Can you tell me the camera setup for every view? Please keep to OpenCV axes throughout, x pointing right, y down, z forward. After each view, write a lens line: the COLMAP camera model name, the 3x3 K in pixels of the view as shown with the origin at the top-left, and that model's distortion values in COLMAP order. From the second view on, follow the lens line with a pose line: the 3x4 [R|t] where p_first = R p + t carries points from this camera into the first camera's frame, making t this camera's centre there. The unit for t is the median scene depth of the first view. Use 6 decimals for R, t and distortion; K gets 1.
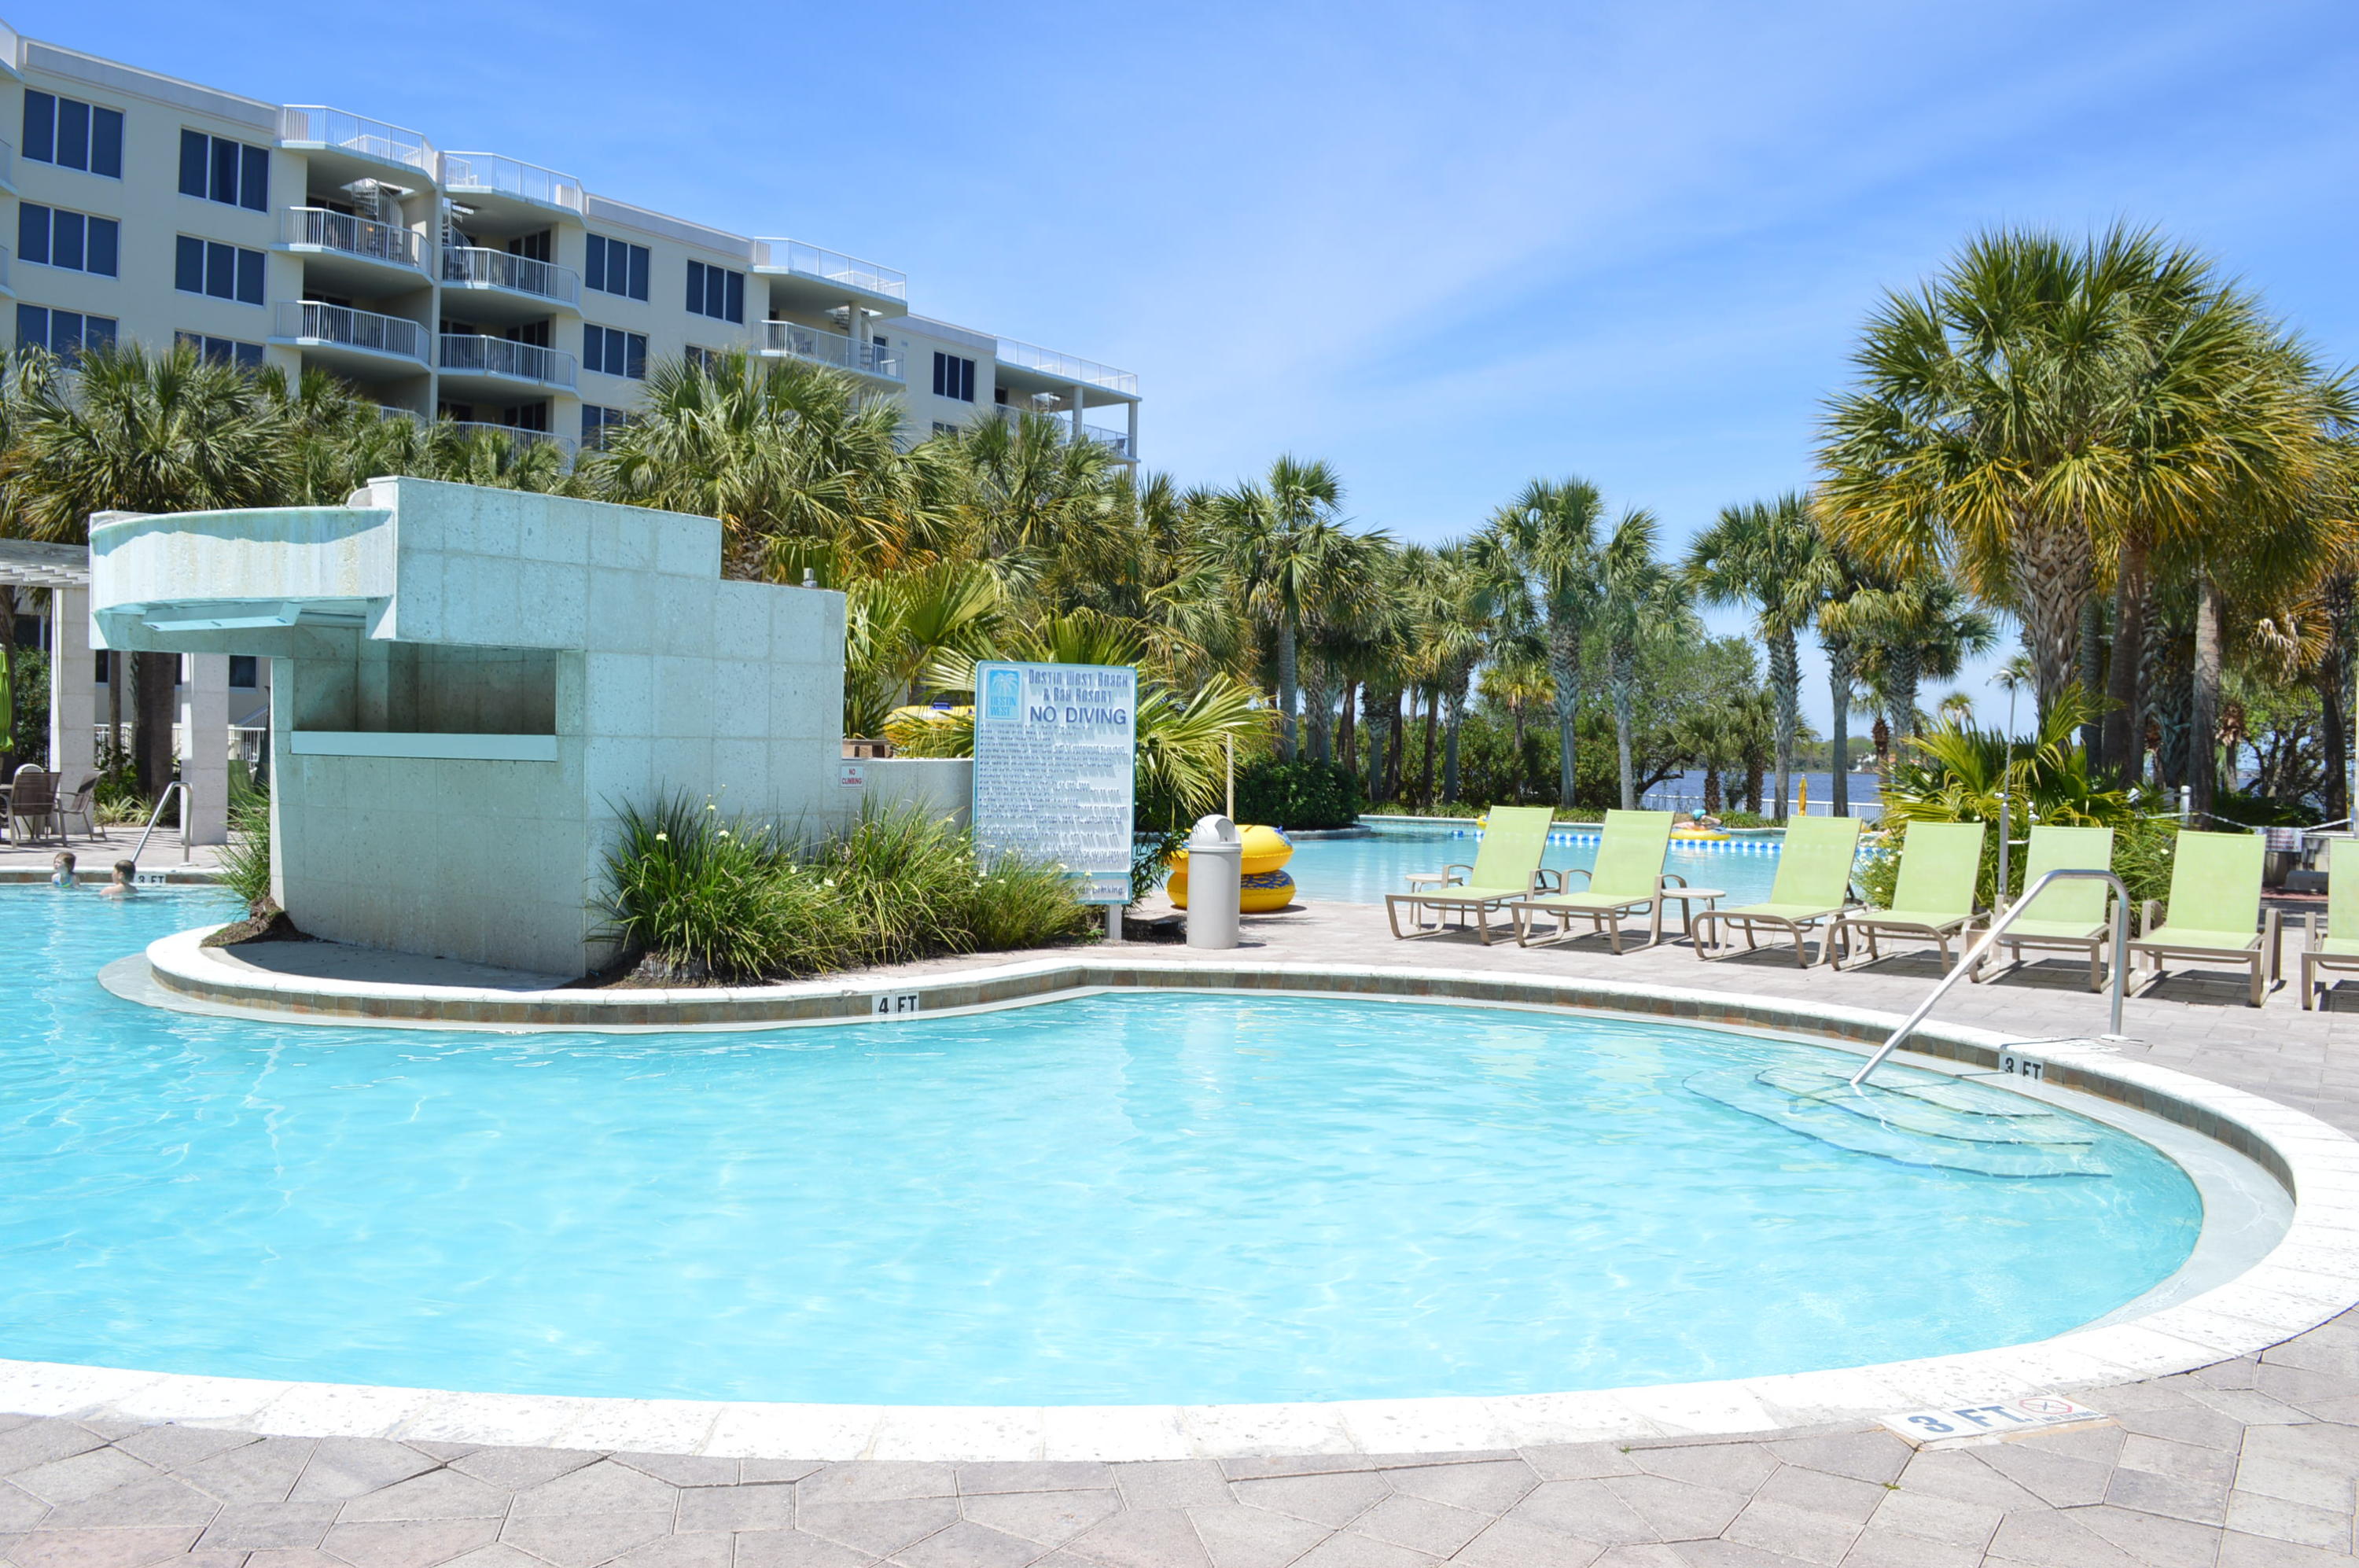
lens RADIAL K [[1887.9, 0, 1173.3], [0, 1887.9, 780.1], [0, 0, 1]] dist [-0.090319, 0.017945]
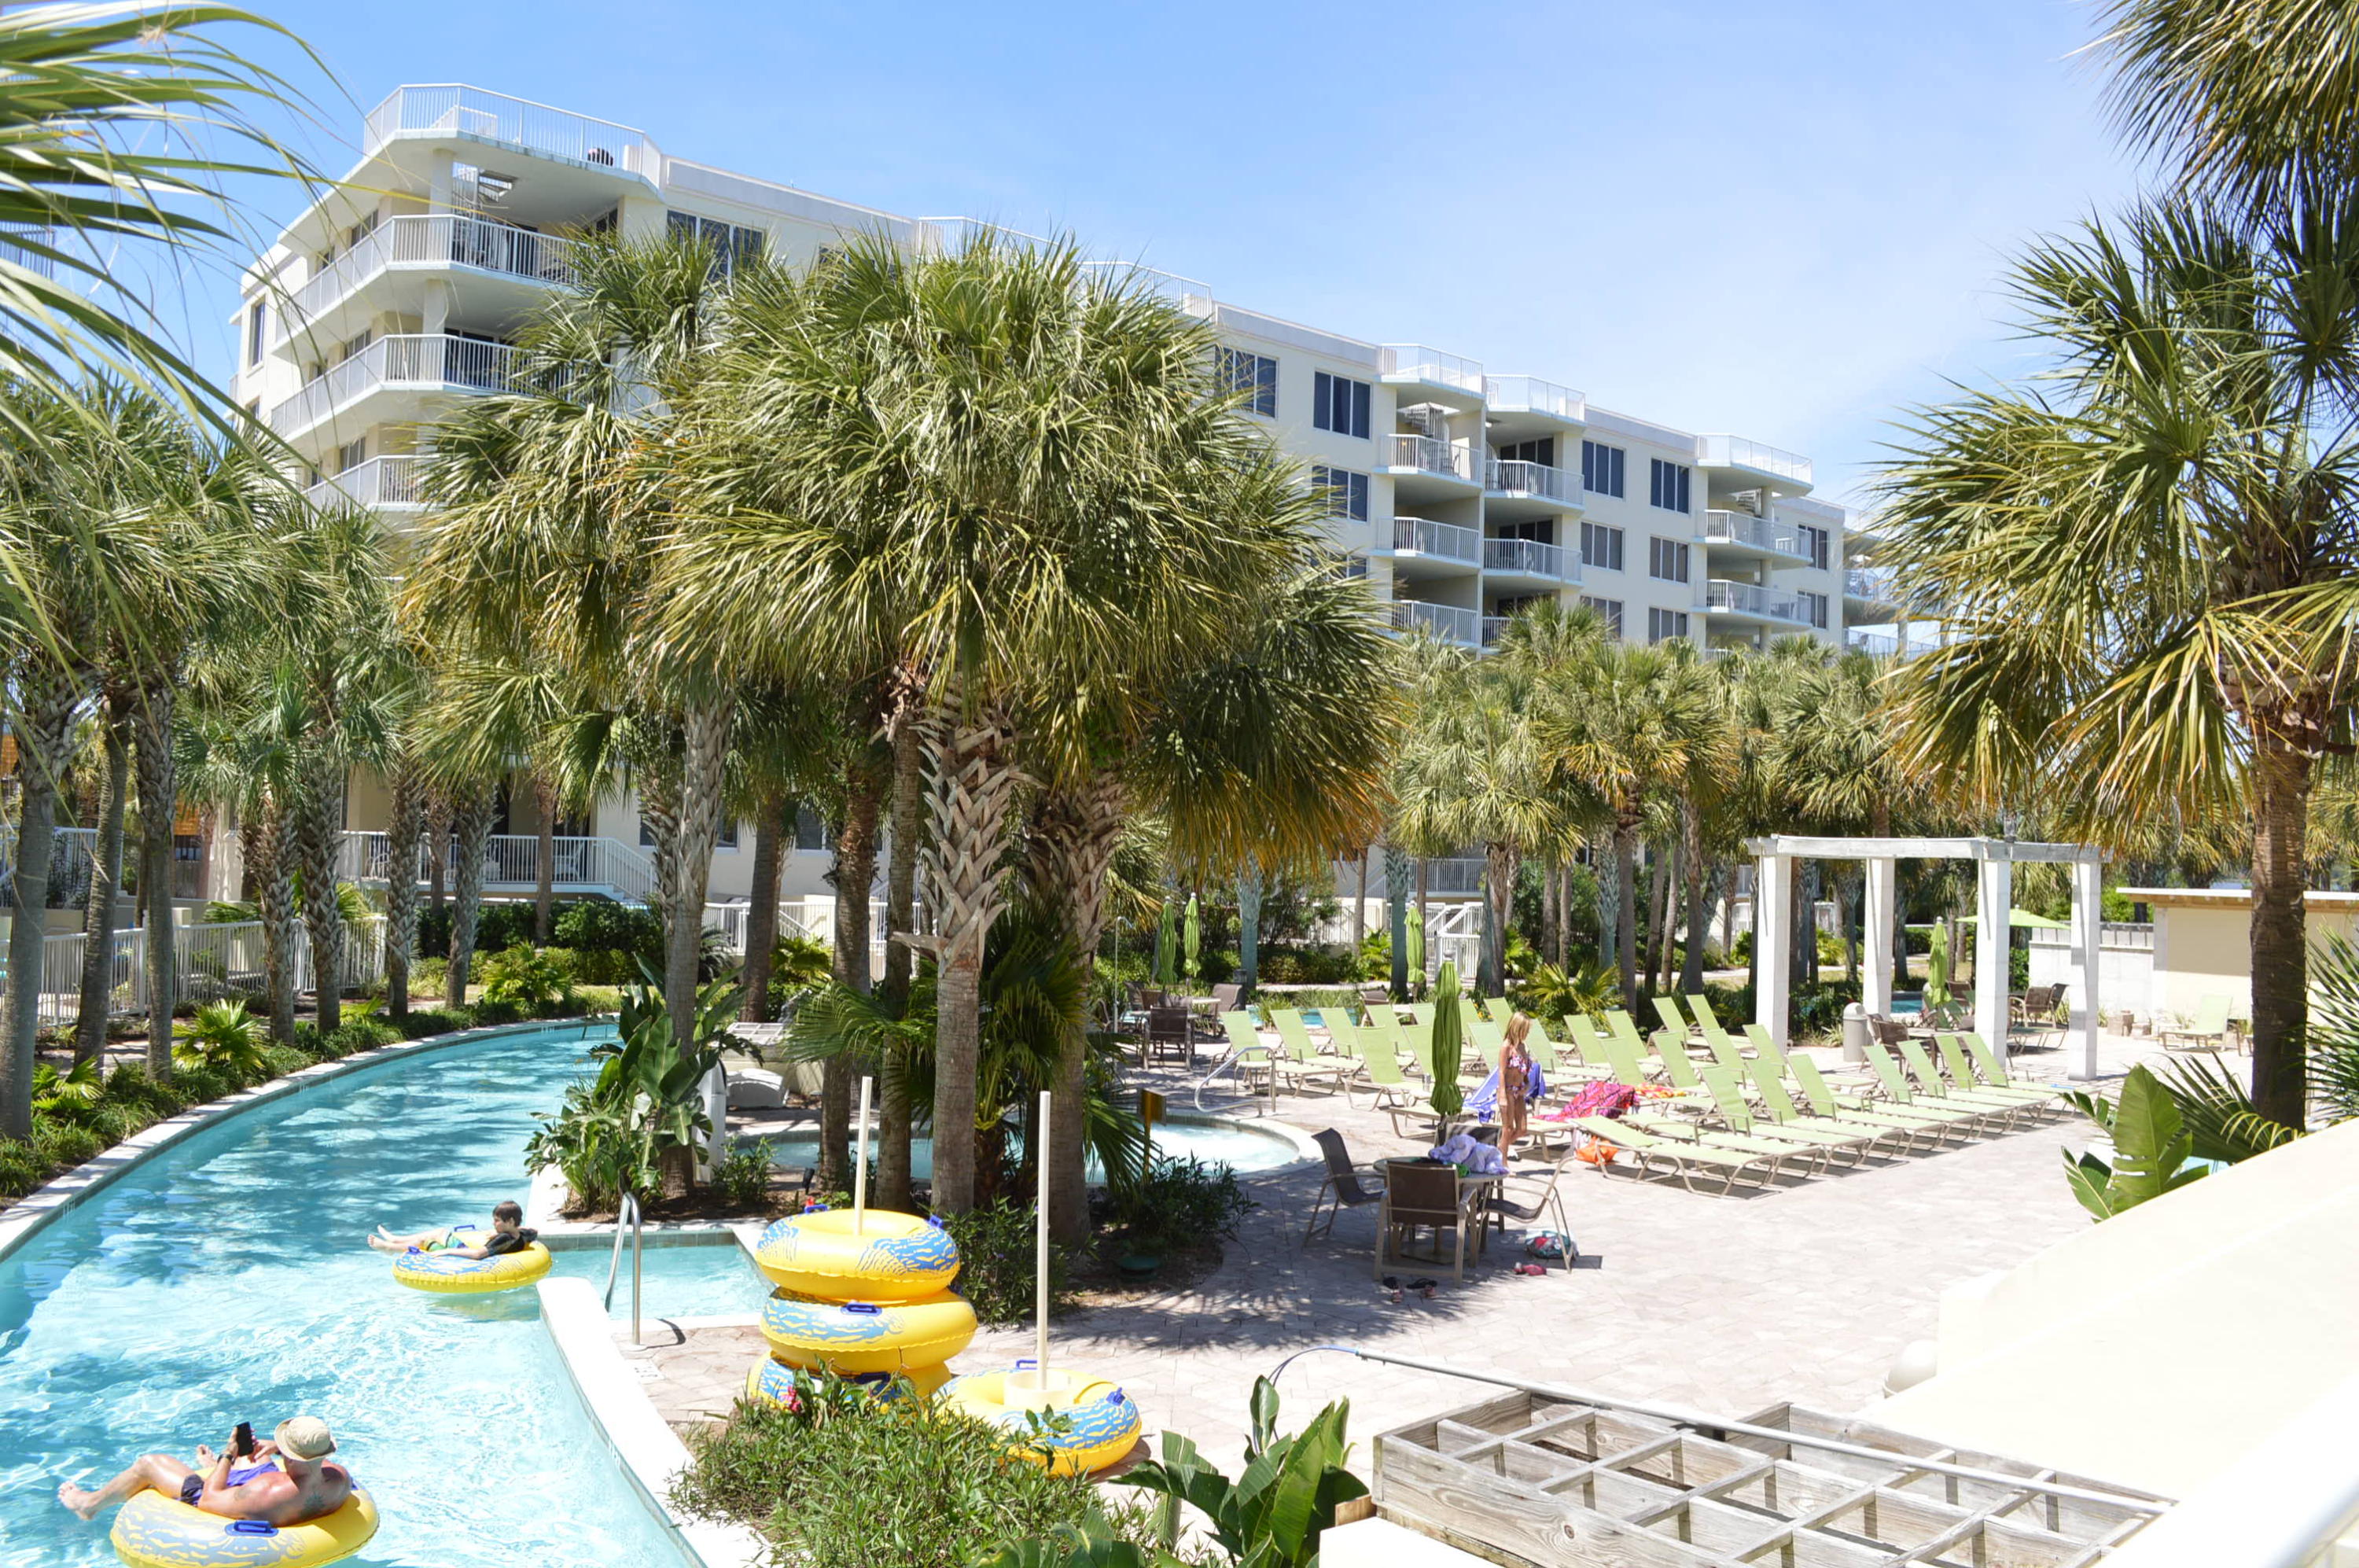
lens RADIAL K [[1887.9, 0, 1188.3], [0, 1887.9, 780.5], [0, 0, 1]] dist [-0.090319, 0.017945]
pose [[0.975165, -0.002212, -0.221466, -0.454447], [-0.009616, 0.998584, -0.052315, -0.051323], [0.221269, 0.053146, 0.973764, -0.178541]]
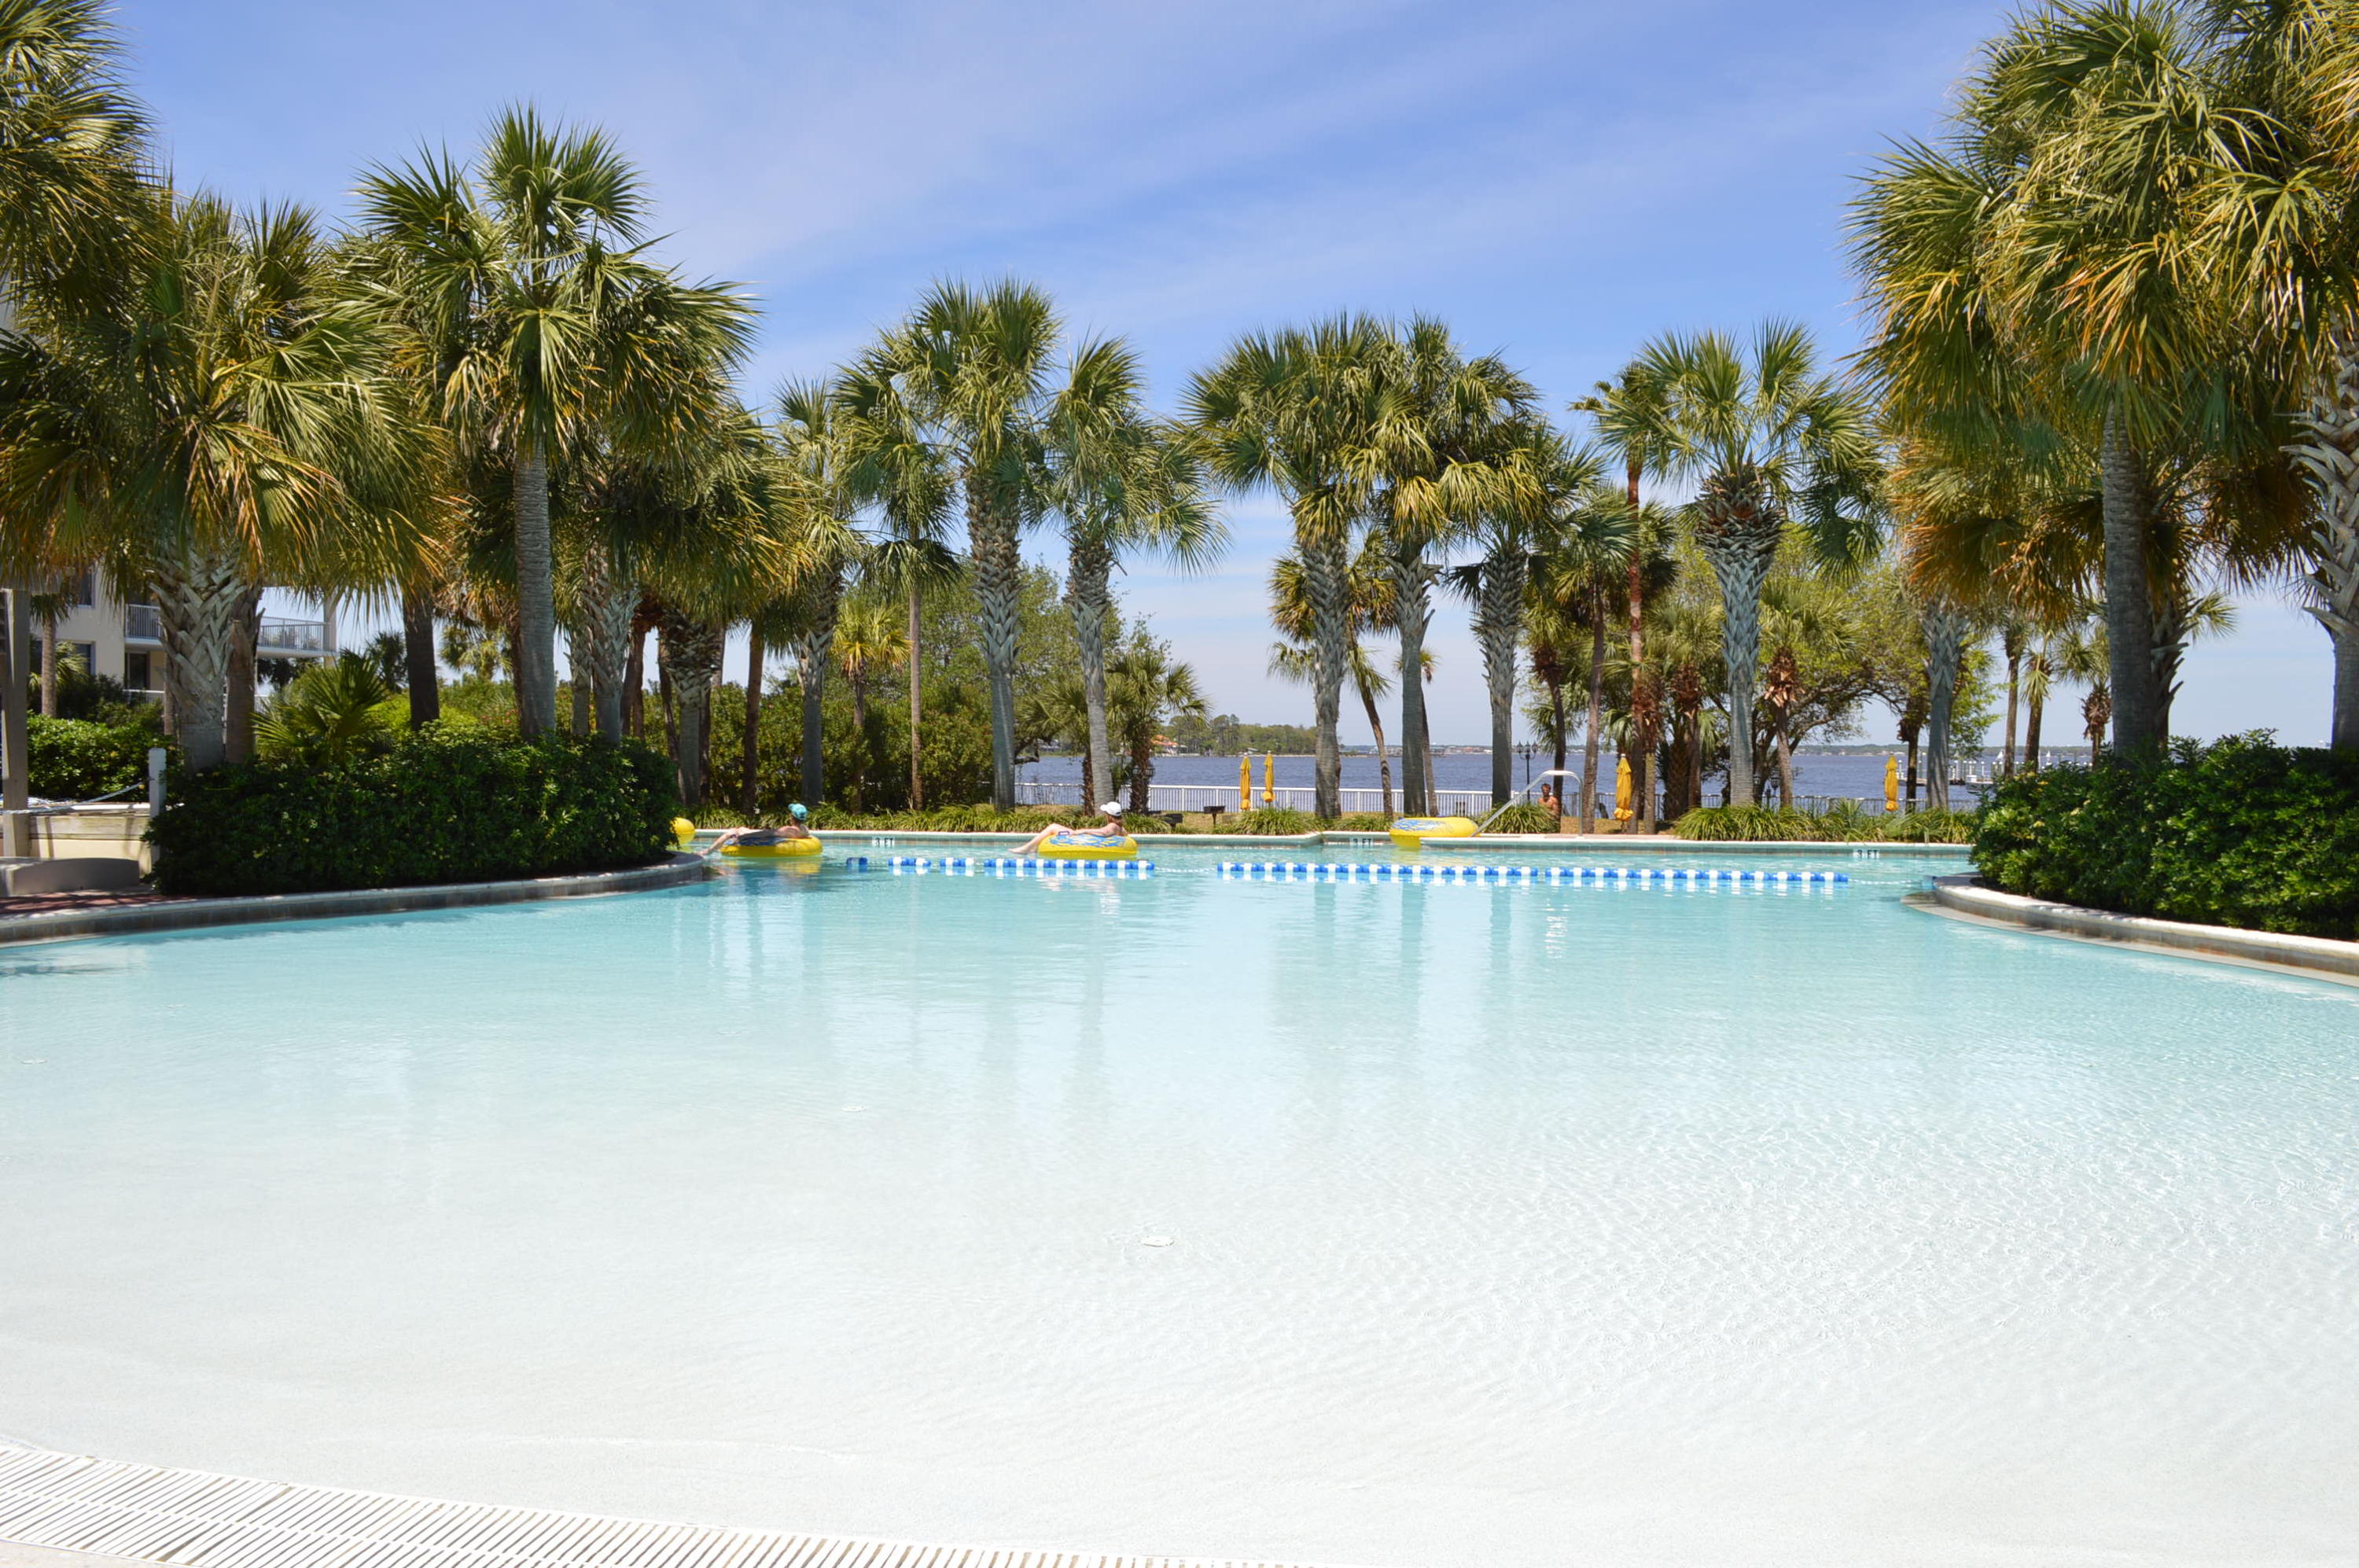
lens RADIAL K [[1887.9, 0, 1162.4], [0, 1887.9, 808.5], [0, 0, 1]] dist [-0.090319, 0.017945]
pose [[0.929465, -0.028390, 0.367816, 0.025425], [0.020765, 0.999480, 0.024671, 0.000356], [-0.368325, -0.015293, 0.929571, 0.383949]]
